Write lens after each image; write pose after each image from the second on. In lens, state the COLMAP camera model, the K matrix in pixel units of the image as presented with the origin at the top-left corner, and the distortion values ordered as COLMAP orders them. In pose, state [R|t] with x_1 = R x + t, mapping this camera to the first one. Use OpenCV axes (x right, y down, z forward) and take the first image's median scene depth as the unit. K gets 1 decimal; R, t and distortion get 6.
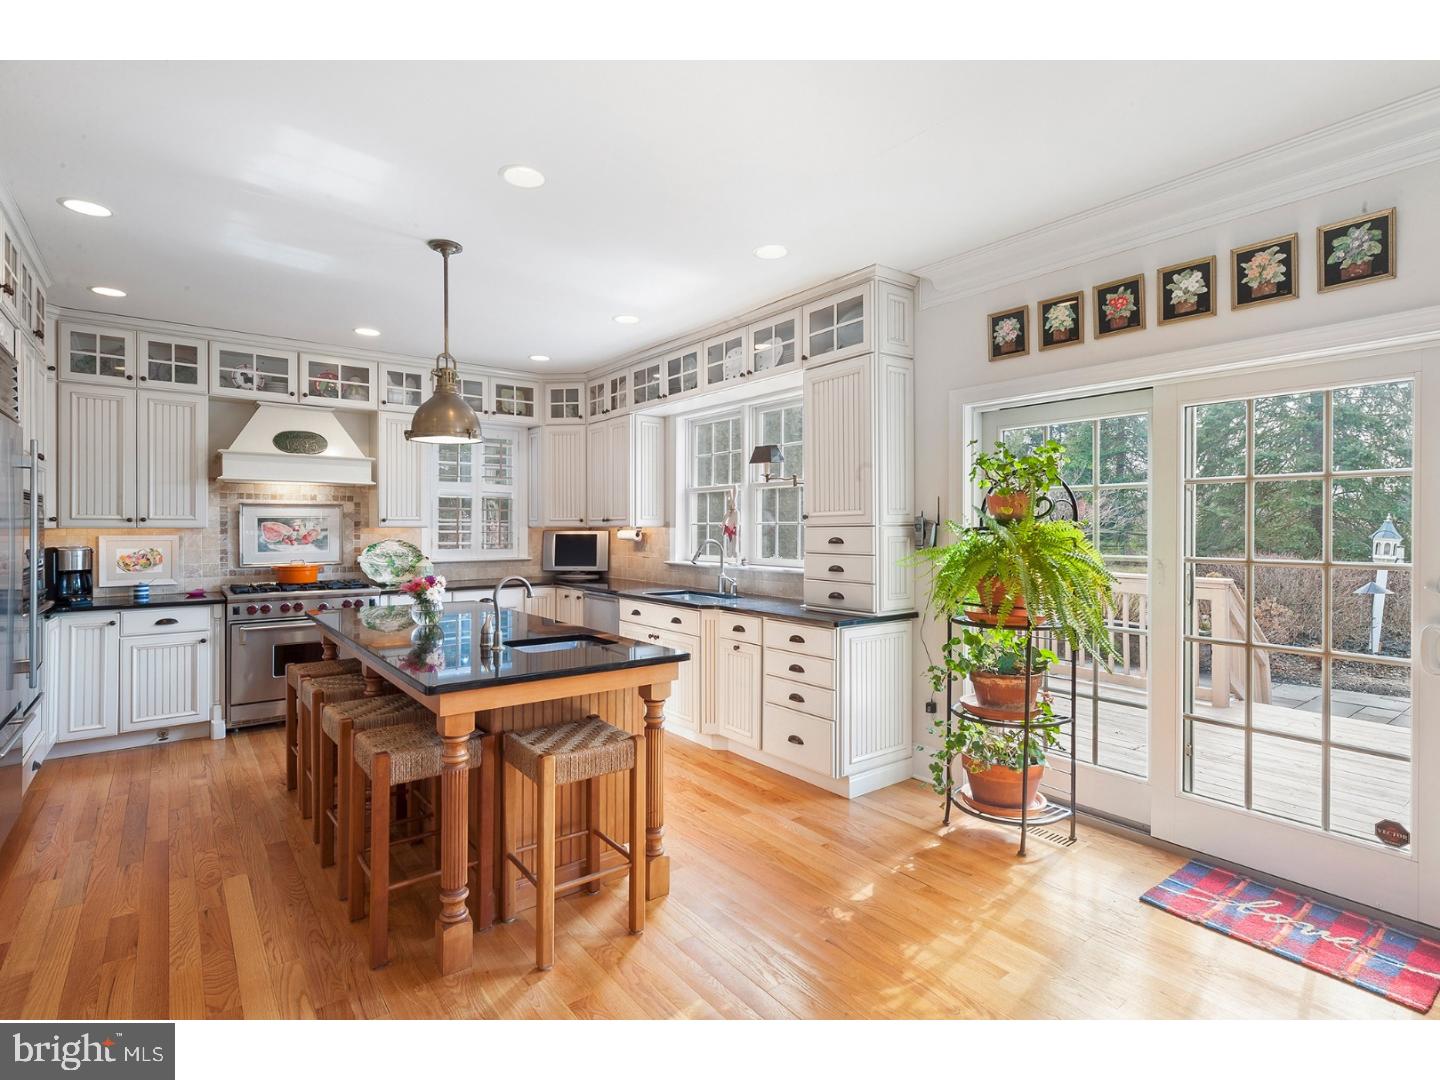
lens RADIAL K [[729.6, 0, 701.9], [0, 729.6, 530.4], [0, 0, 1]] dist [0.000739, -0.000326]
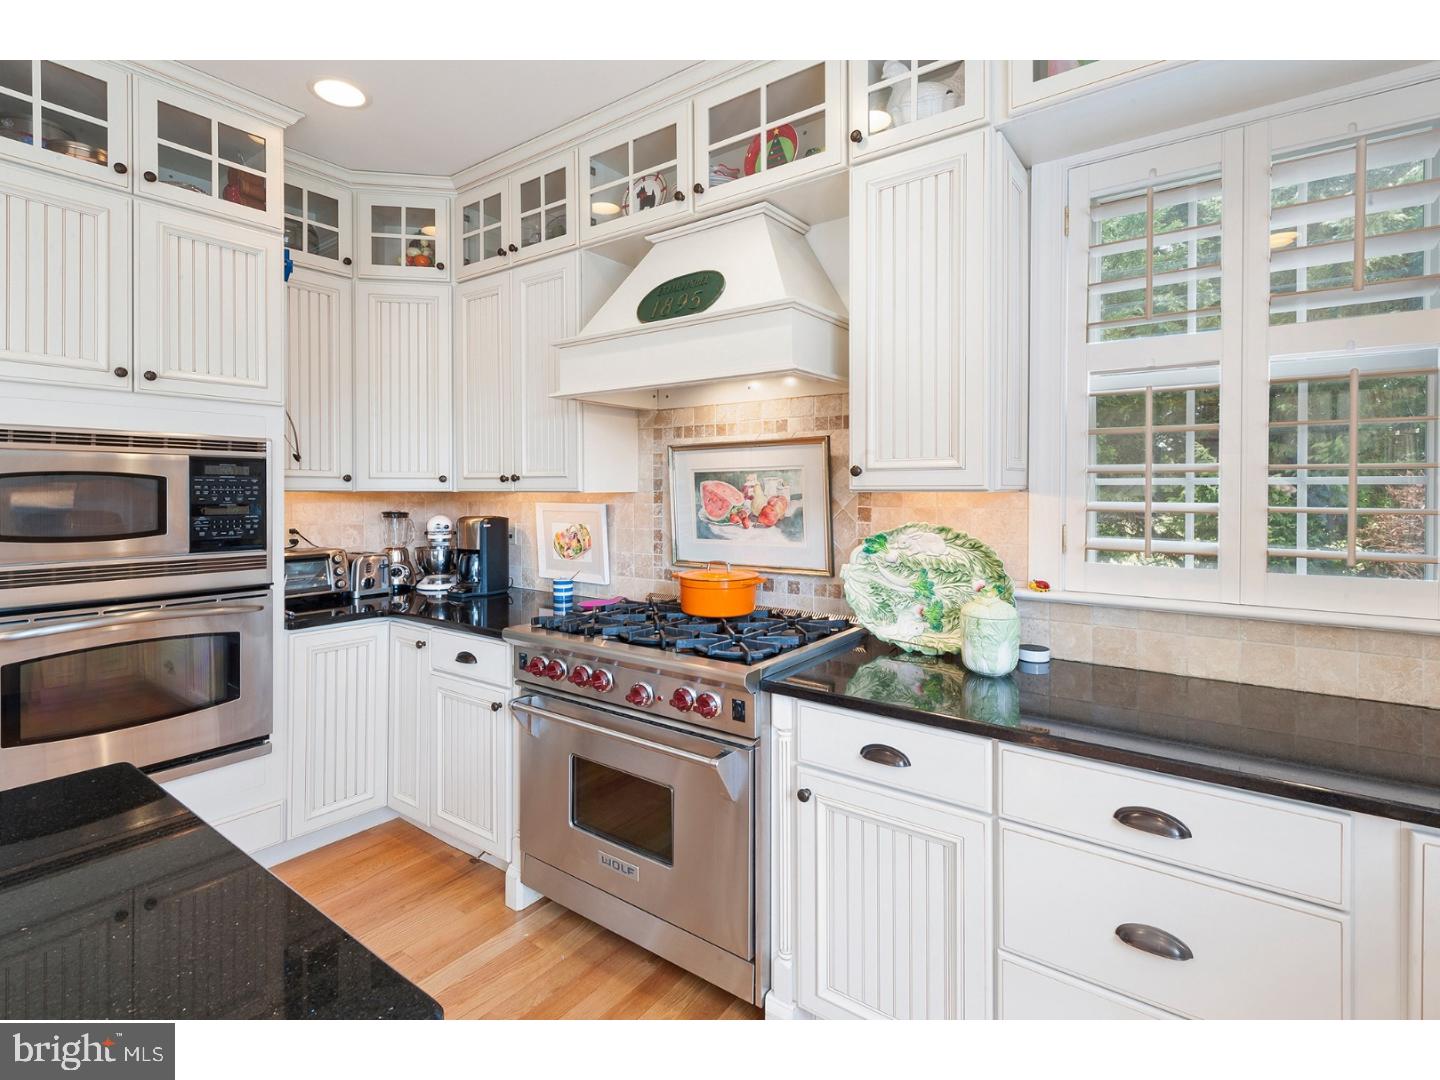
lens RADIAL K [[691.9, 0, 717.0], [0, 691.9, 502.0], [0, 0, 1]] dist [0.001613, 0.000105]
pose [[0.272917, 0.017432, -0.961880, -0.141913], [-0.003539, 0.999847, 0.017116, -0.004858], [0.962031, -0.001267, 0.272937, 0.922266]]
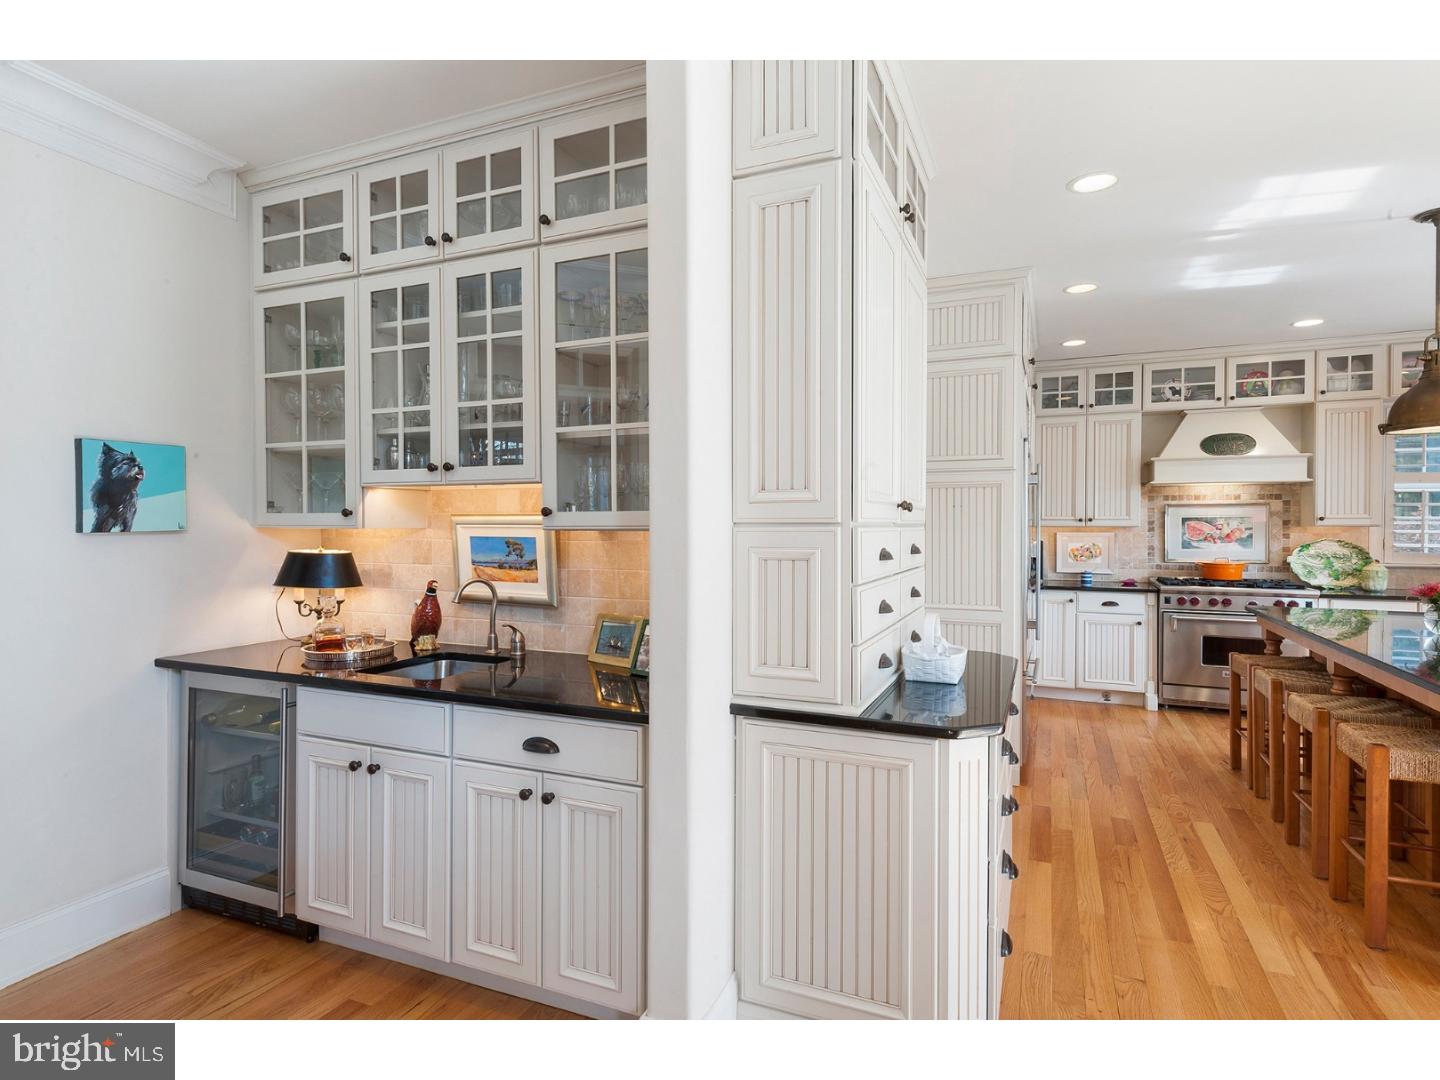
lens RADIAL K [[729.6, 0, 701.9], [0, 729.6, 530.4], [0, 0, 1]] dist [0.000739, -0.000326]
pose [[0.481404, 0.006953, -0.876471, 0.001404], [-0.004551, 0.999975, 0.005433, -0.000365], [0.876487, 0.001373, 0.481423, -0.159381]]
